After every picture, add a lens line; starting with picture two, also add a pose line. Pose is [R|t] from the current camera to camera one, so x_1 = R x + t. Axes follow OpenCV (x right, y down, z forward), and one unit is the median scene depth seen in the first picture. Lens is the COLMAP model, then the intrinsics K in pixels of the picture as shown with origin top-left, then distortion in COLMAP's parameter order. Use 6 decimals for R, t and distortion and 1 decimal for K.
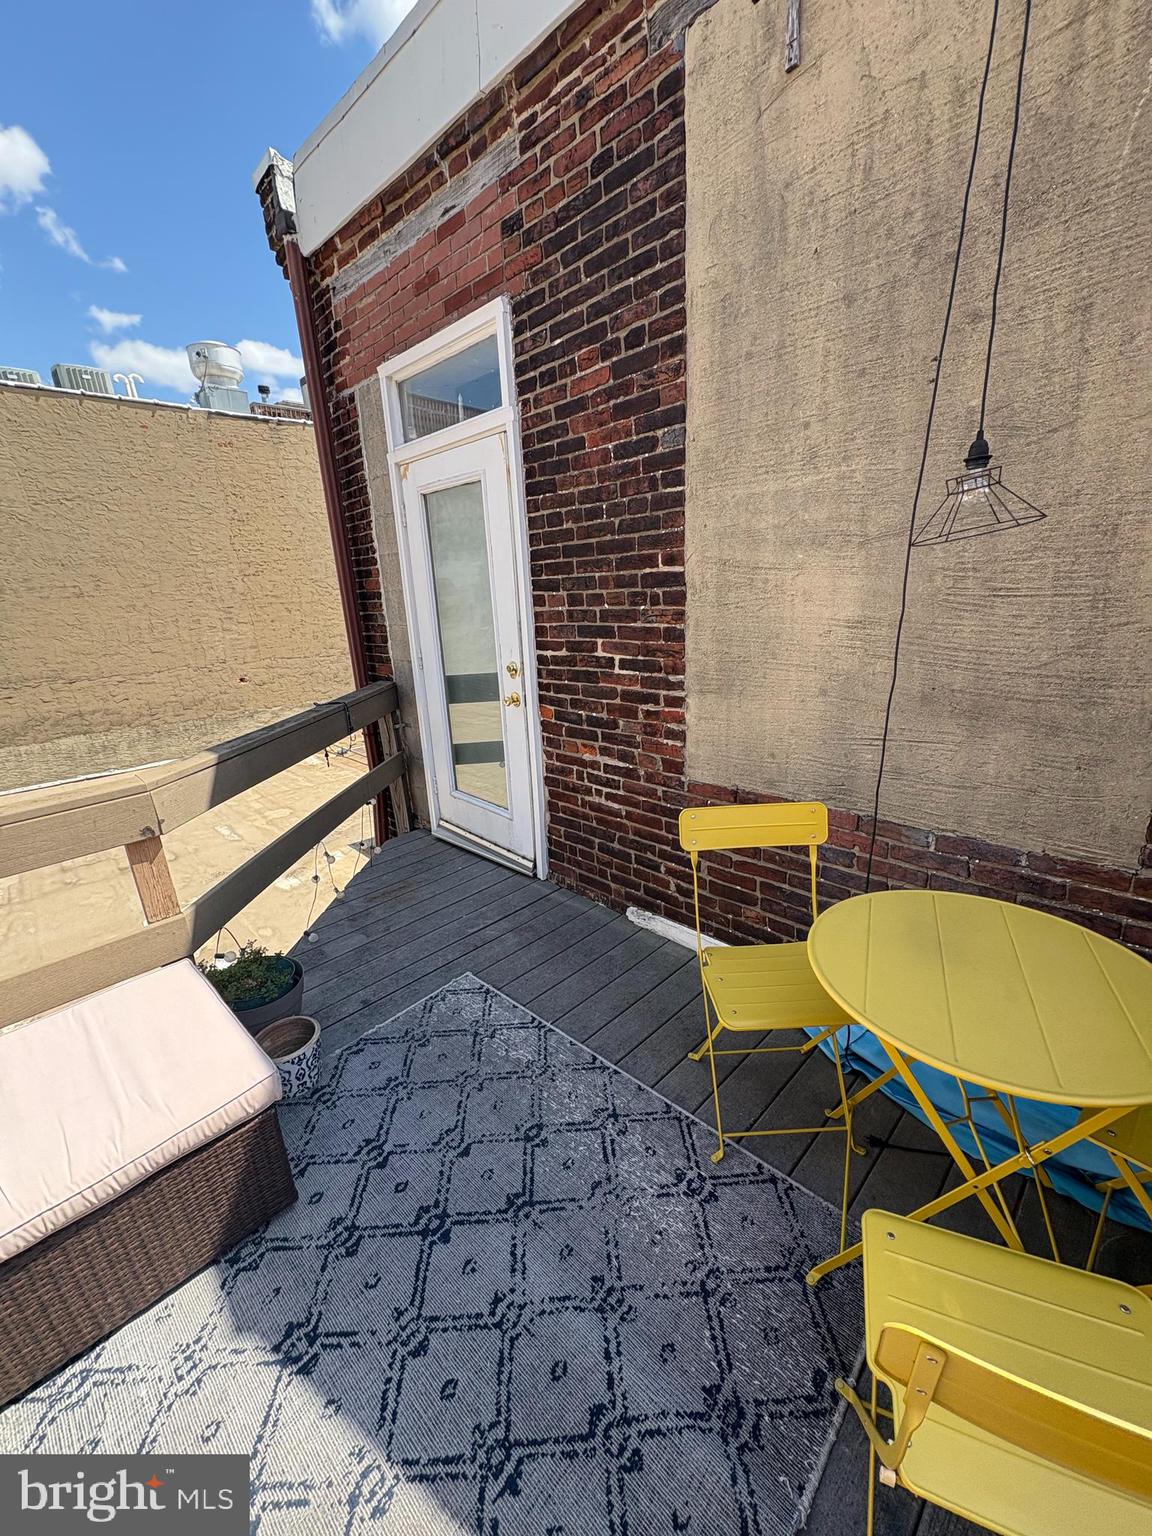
lens RADIAL K [[613.5, 0, 577.4], [0, 613.5, 767.5], [0, 0, 1]] dist [-0.000319, 0.000447]
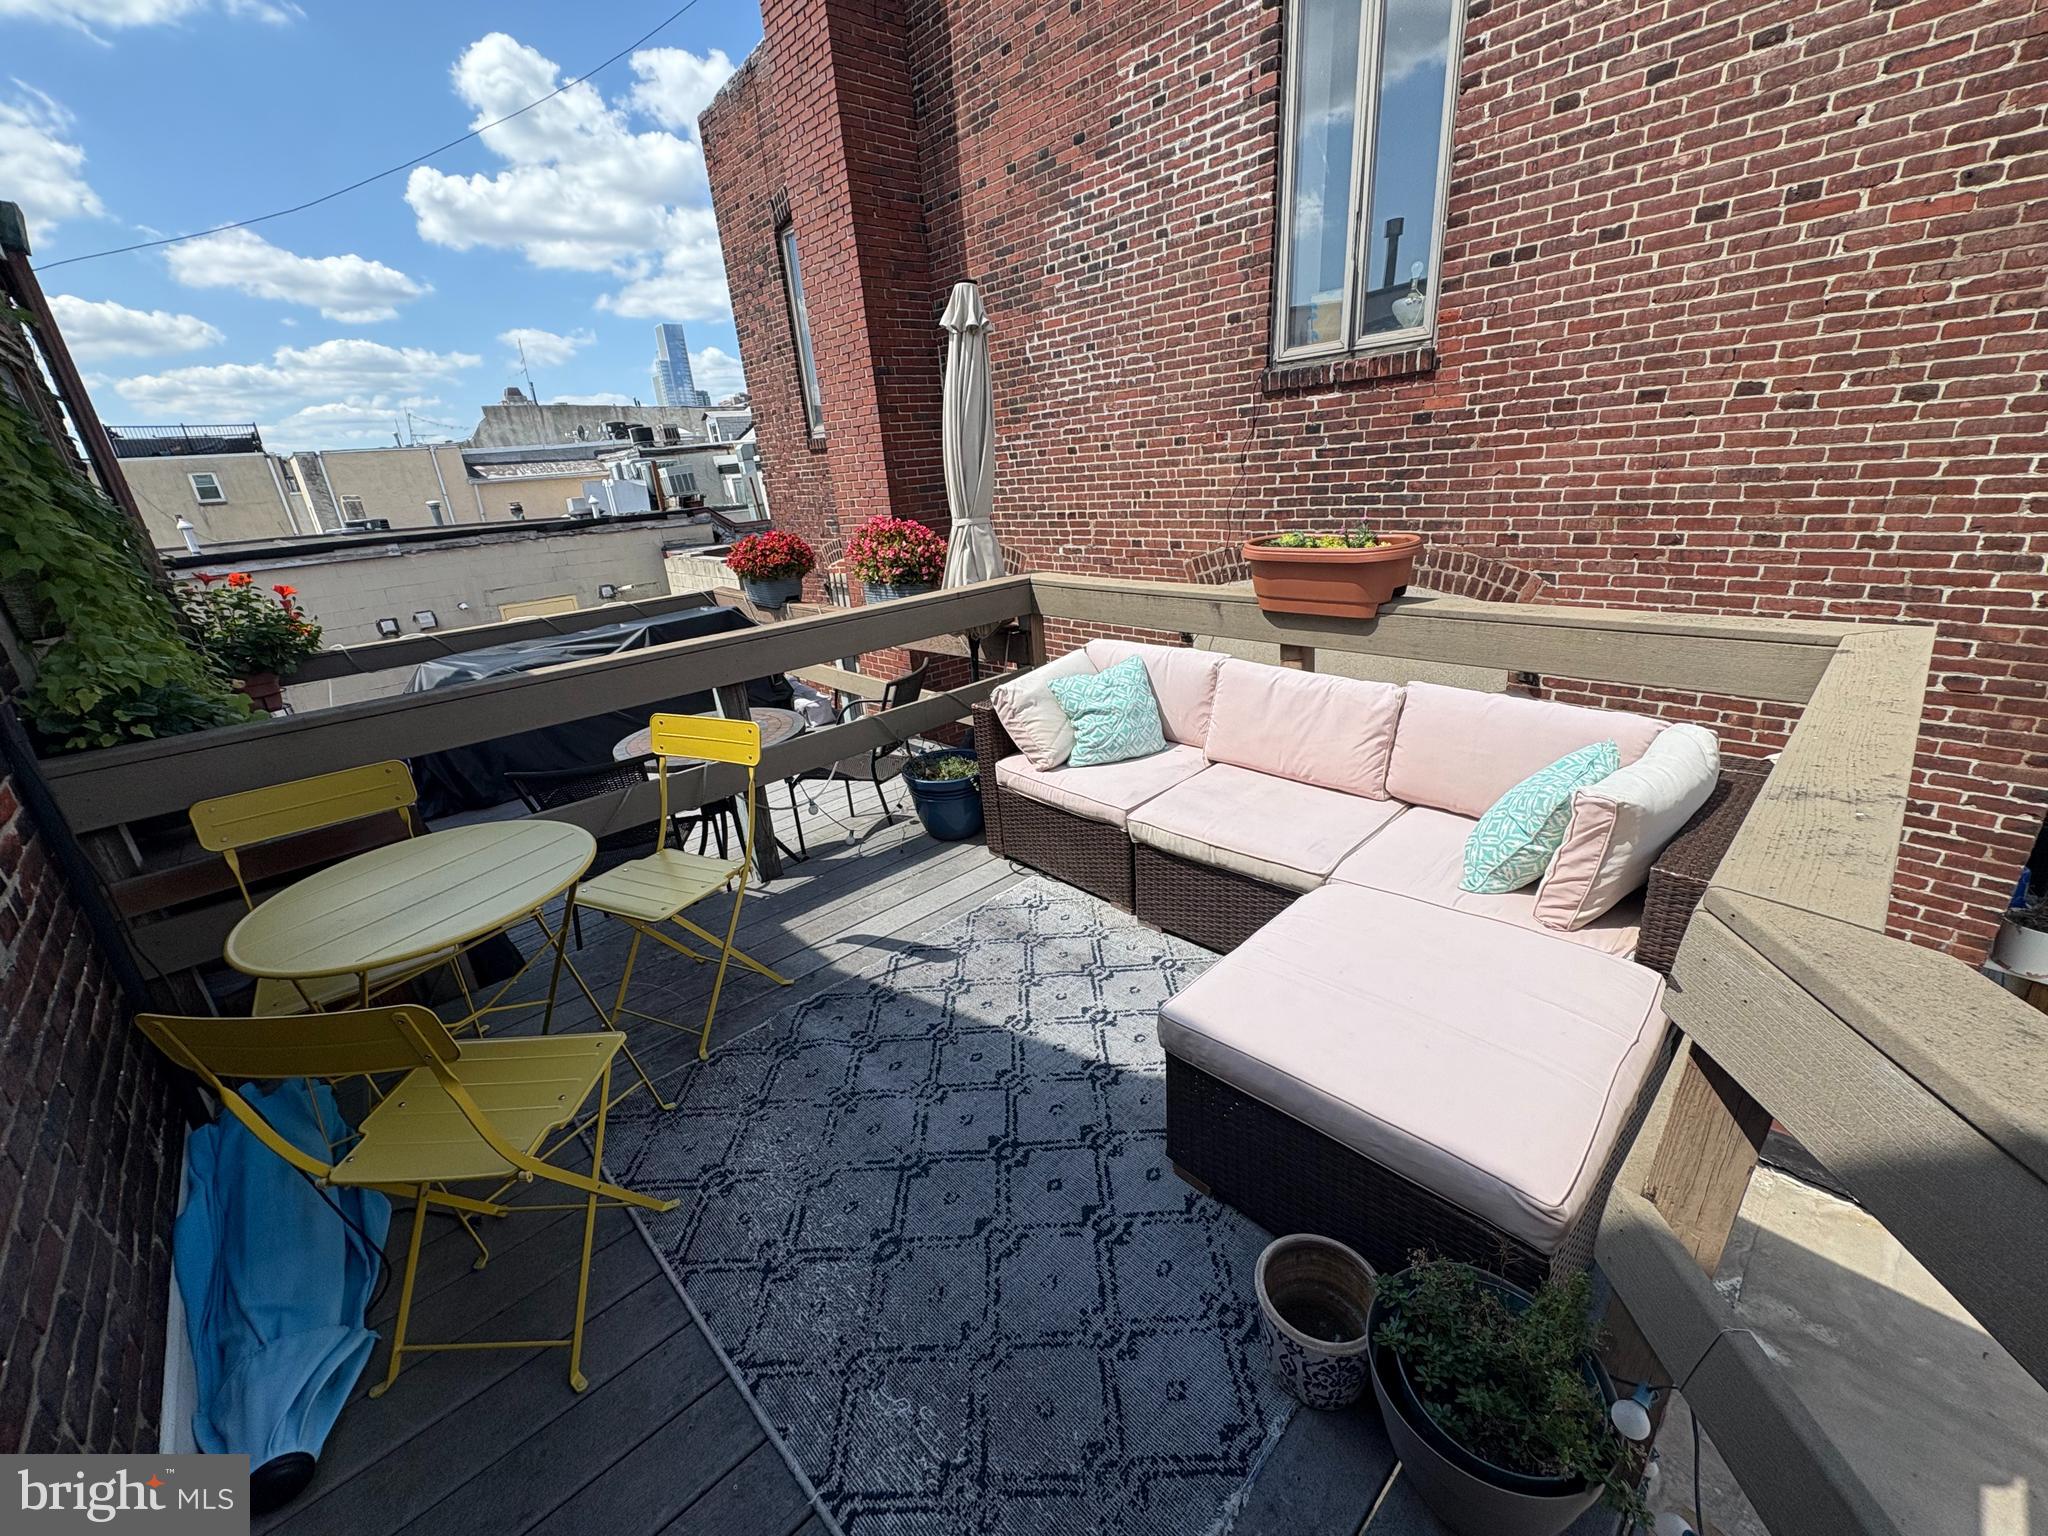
lens RADIAL K [[817.9, 0, 1021.1], [0, 817.9, 769.2], [0, 0, 1]] dist [-0.000319, 0.000447]
pose [[-0.991723, 0.100068, 0.080450, -0.372348], [0.128358, 0.788031, 0.602106, -0.412693], [-0.003146, 0.607448, -0.794353, 1.476693]]
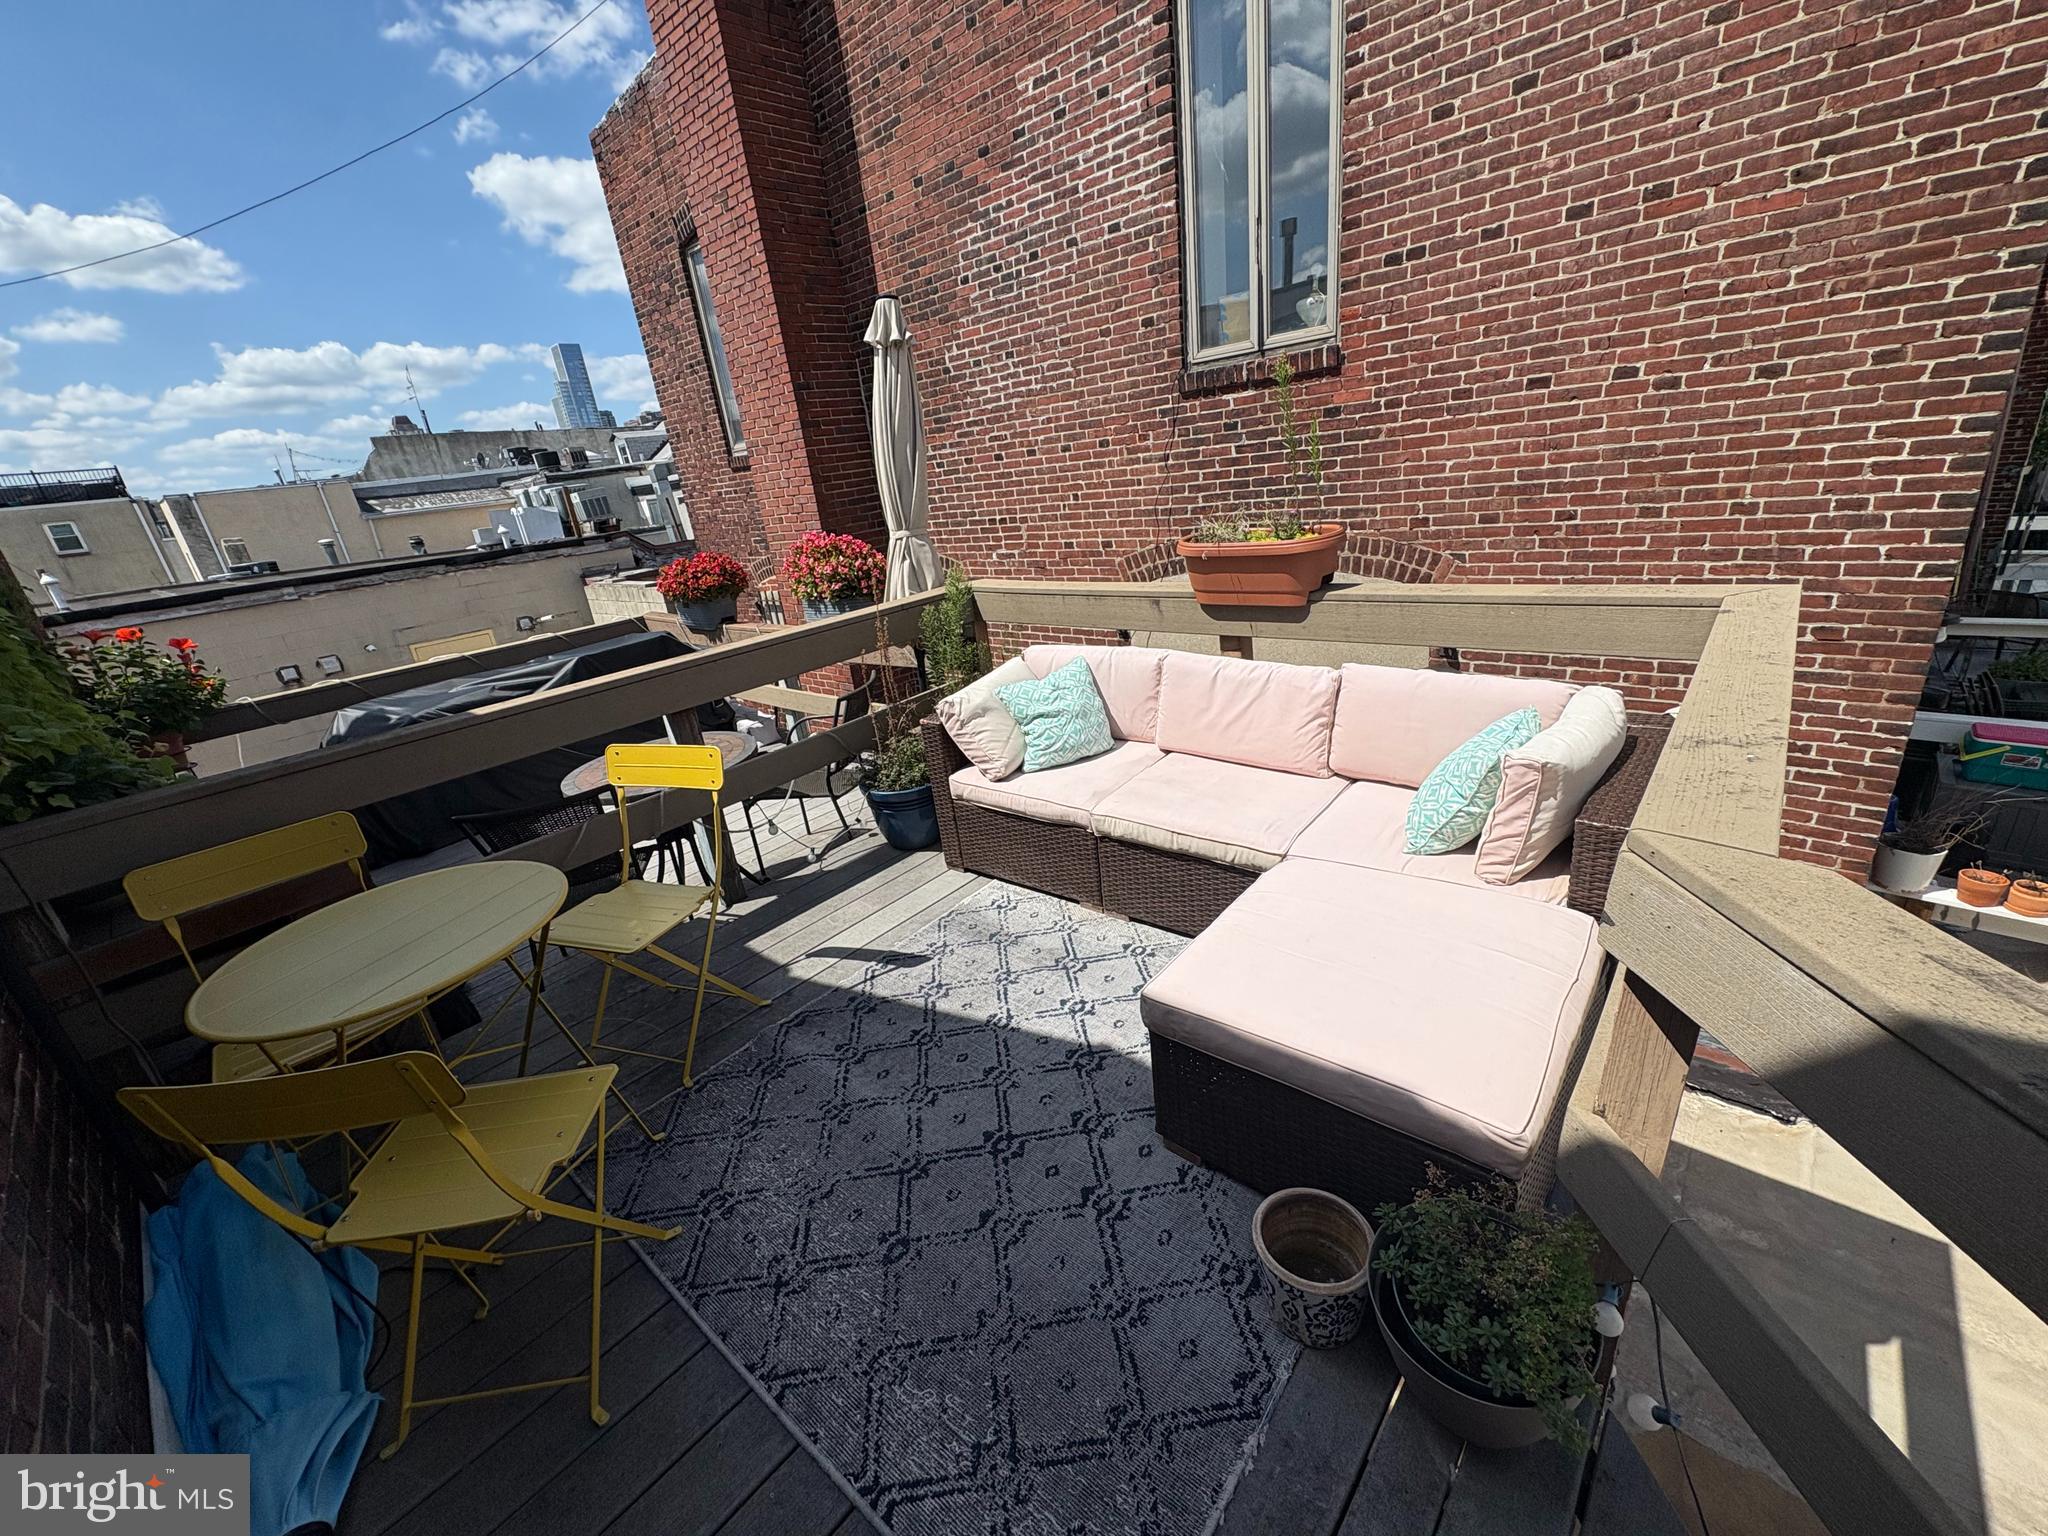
lens RADIAL K [[817.9, 0, 1021.2], [0, 817.9, 769.4], [0, 0, 1]] dist [-0.000319, 0.000447]
pose [[-0.984815, 0.173354, 0.009401, -0.339176], [0.143277, 0.780984, 0.607894, -0.436888], [0.098038, 0.600010, -0.793962, 1.504829]]
